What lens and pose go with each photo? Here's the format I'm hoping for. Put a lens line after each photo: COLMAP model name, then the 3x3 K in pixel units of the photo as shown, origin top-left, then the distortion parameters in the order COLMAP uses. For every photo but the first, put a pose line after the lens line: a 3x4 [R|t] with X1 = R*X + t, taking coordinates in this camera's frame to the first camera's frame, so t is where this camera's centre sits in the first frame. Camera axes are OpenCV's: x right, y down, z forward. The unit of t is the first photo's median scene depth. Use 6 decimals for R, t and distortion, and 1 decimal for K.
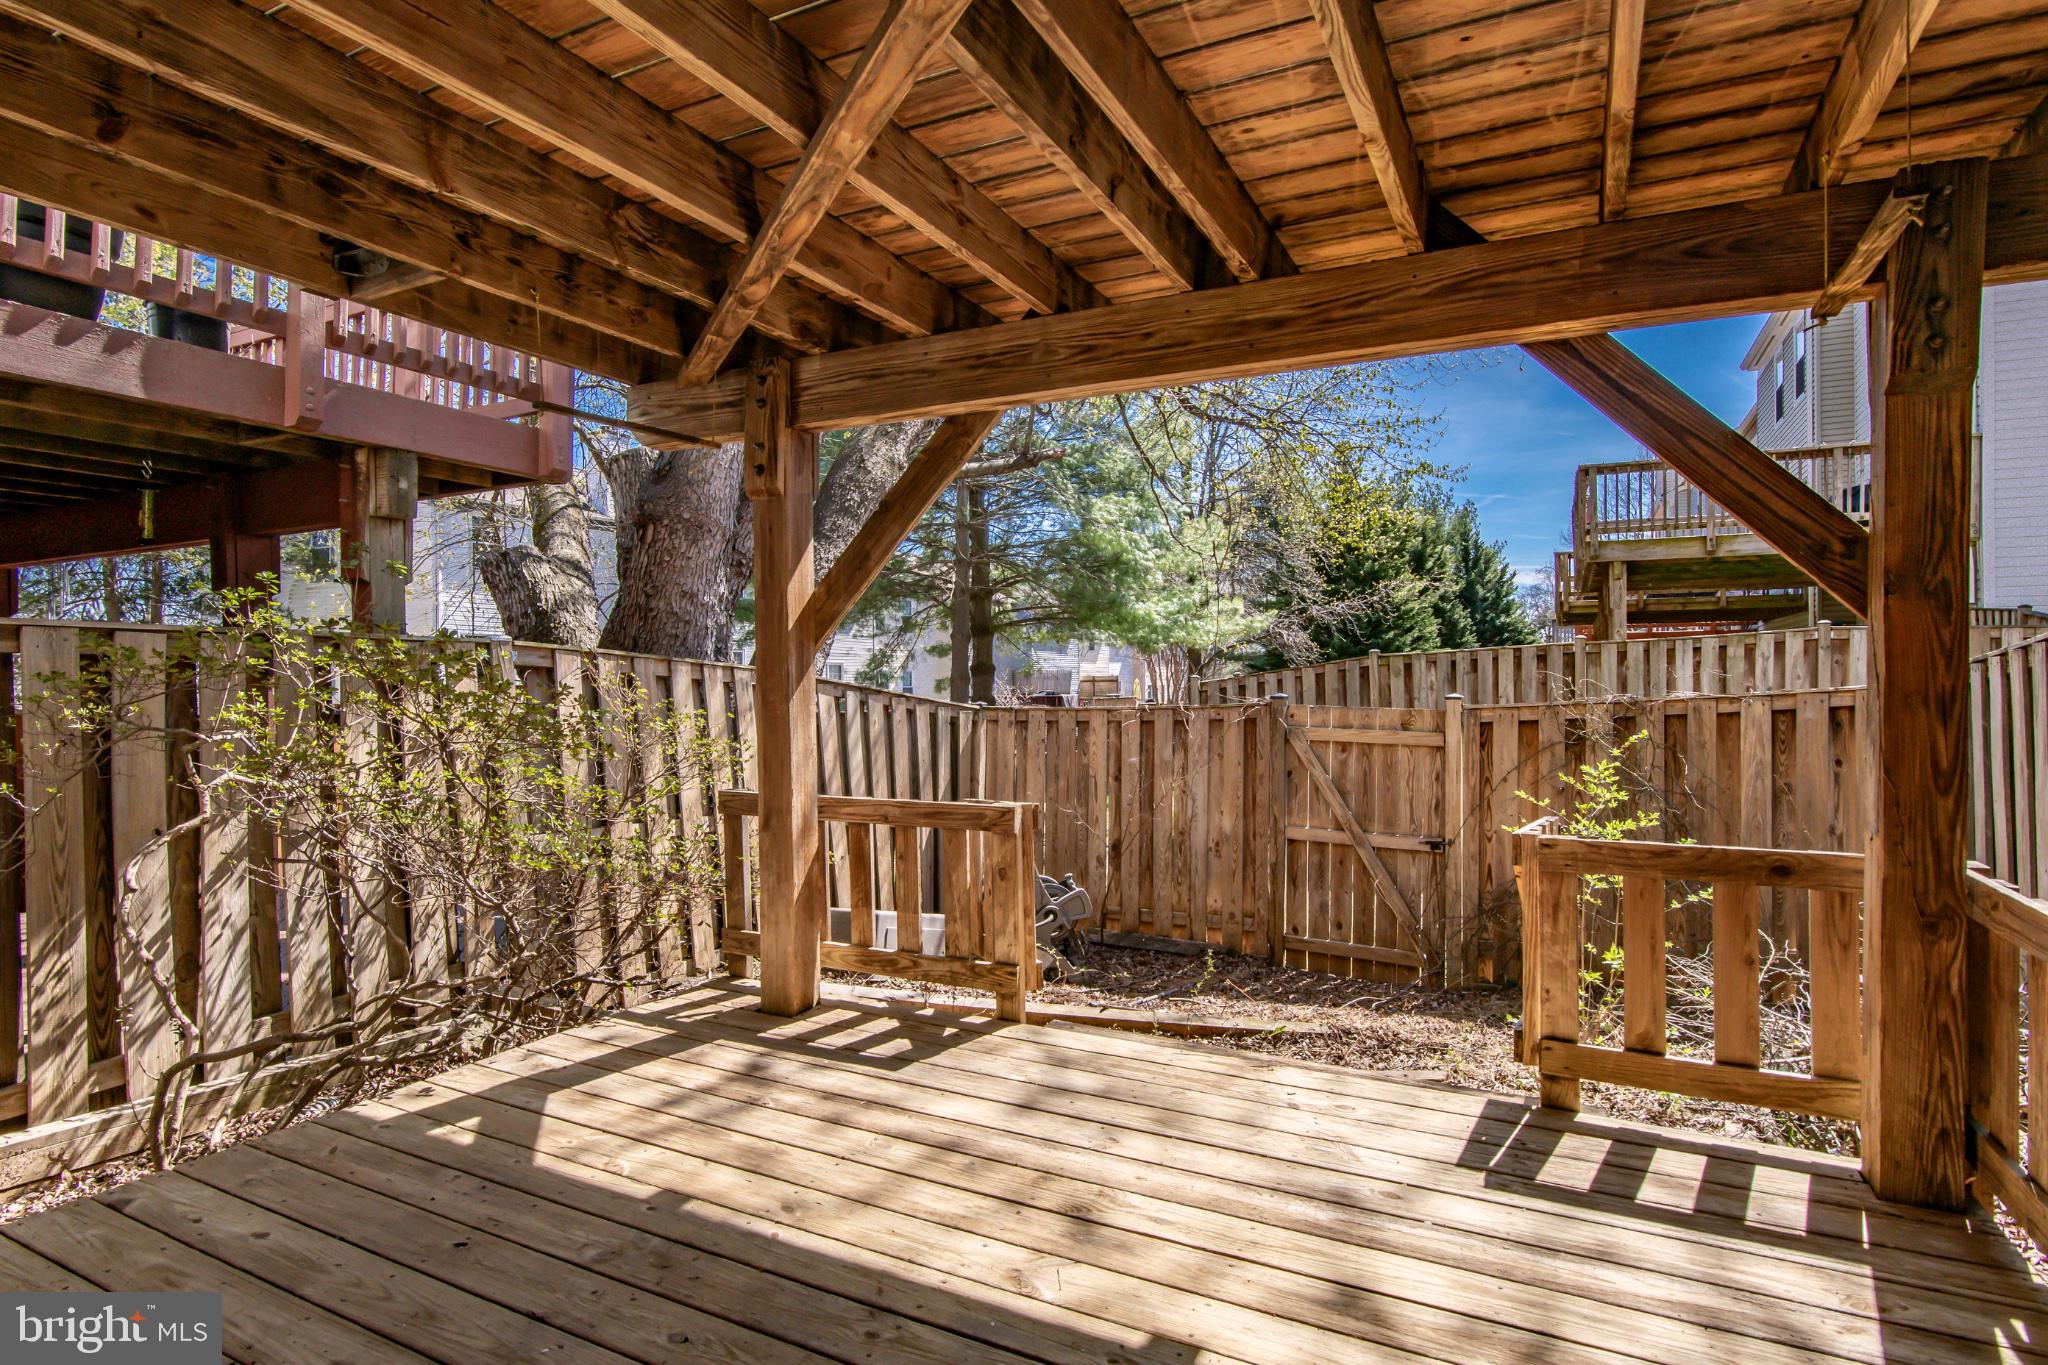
lens RADIAL K [[1022.4, 0, 1031.5], [0, 1022.4, 674.6], [0, 0, 1]] dist [-0.007491, -0.000614]
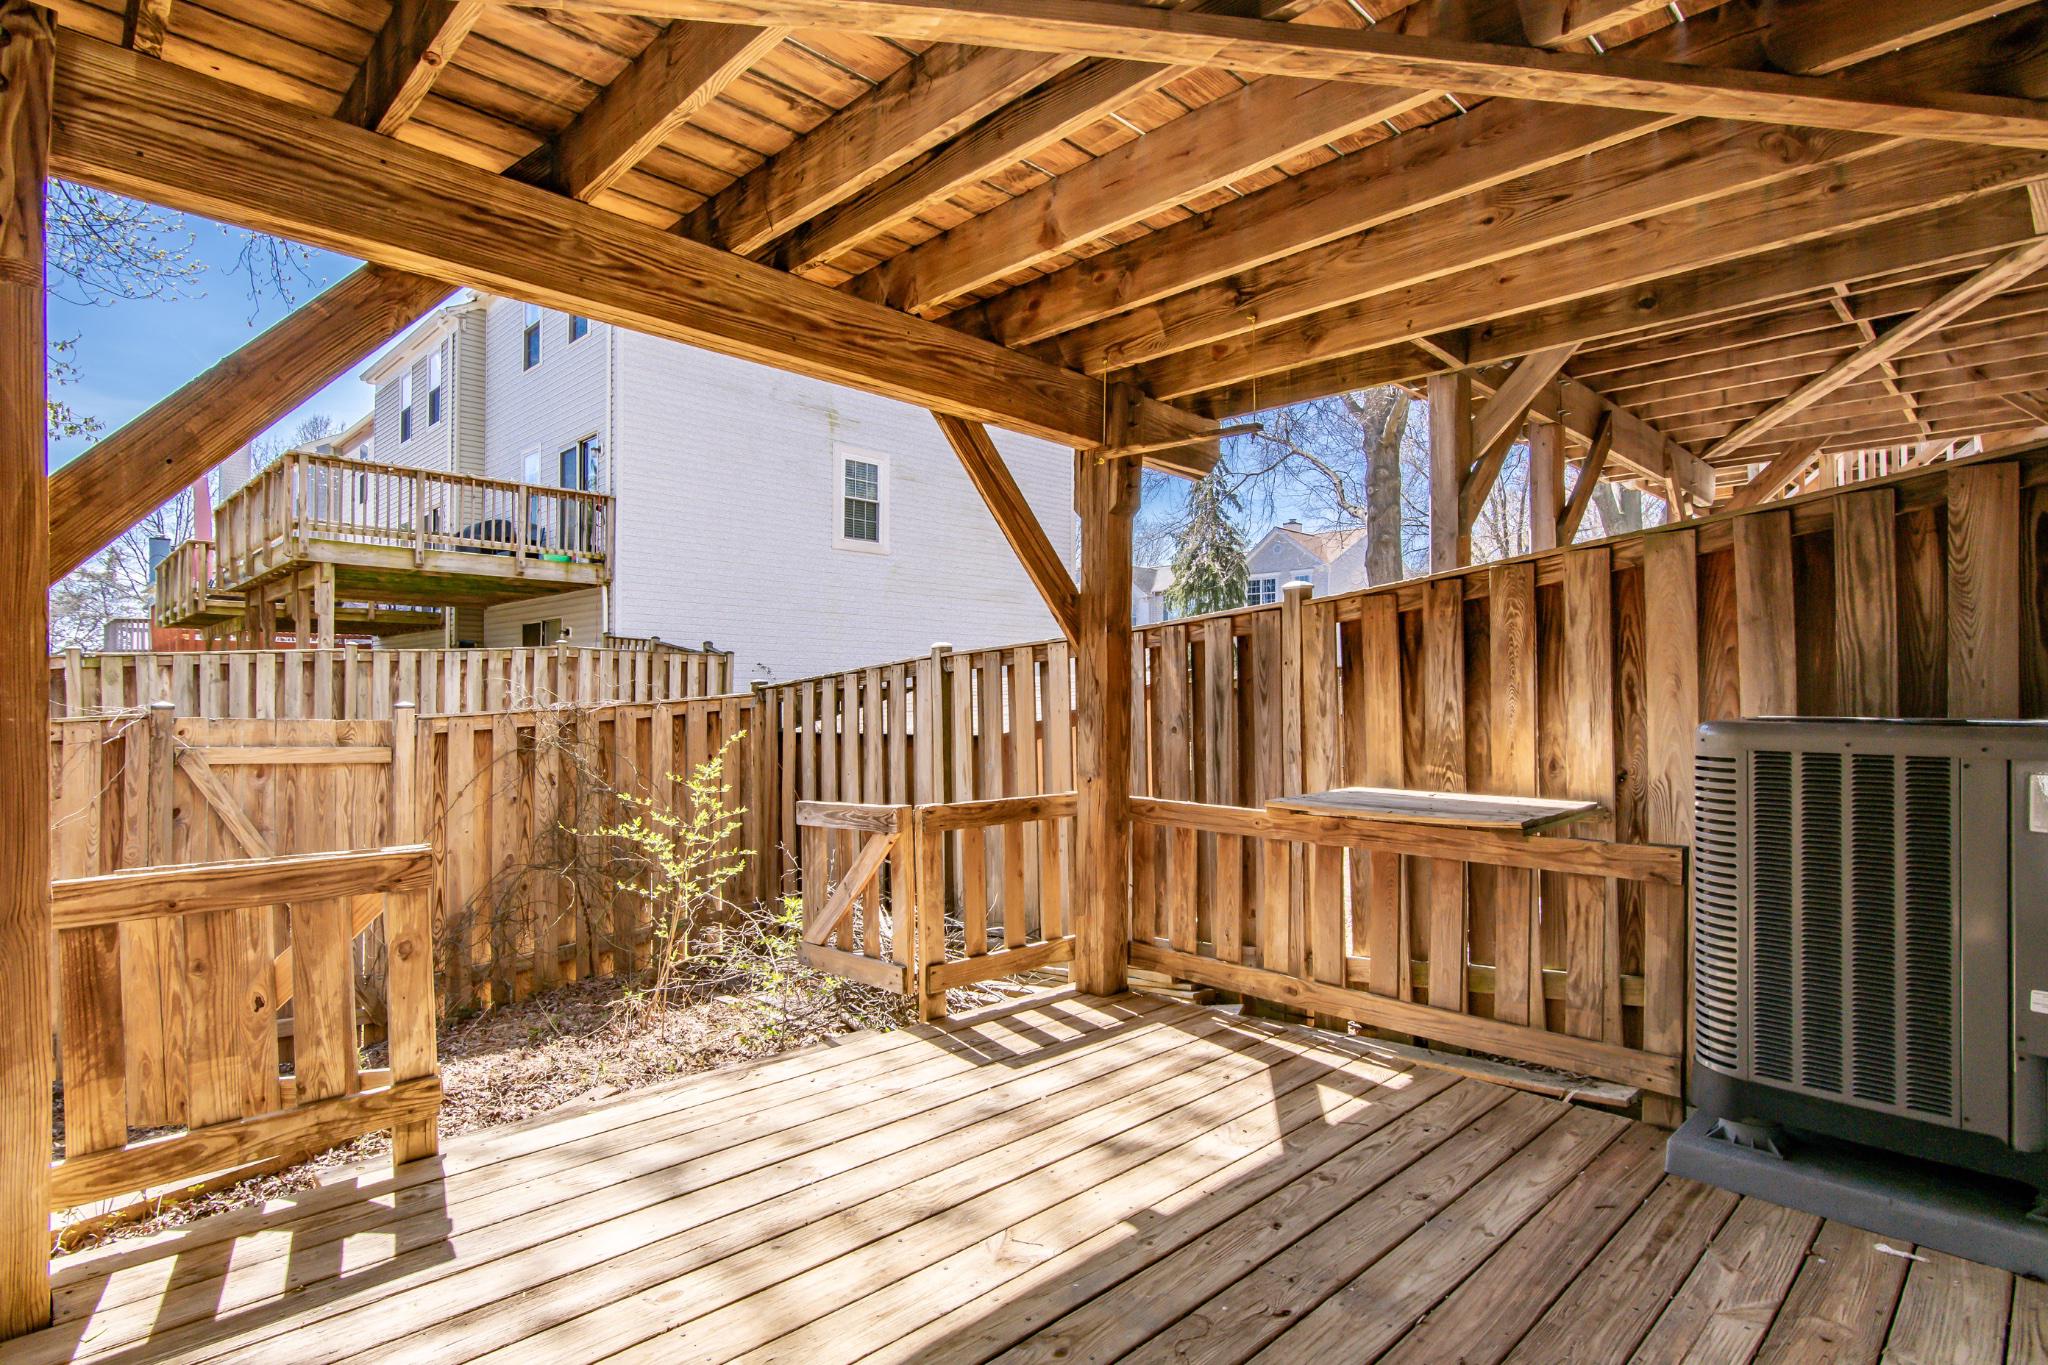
lens RADIAL K [[1073.7, 0, 1051.8], [0, 1073.7, 674.6], [0, 0, 1]] dist [-0.009684, -0.001163]
pose [[0.310126, 0.024997, 0.950367, -0.317145], [-0.009584, 0.999686, -0.023167, 0.012362], [-0.950647, -0.001924, 0.310268, 0.199728]]
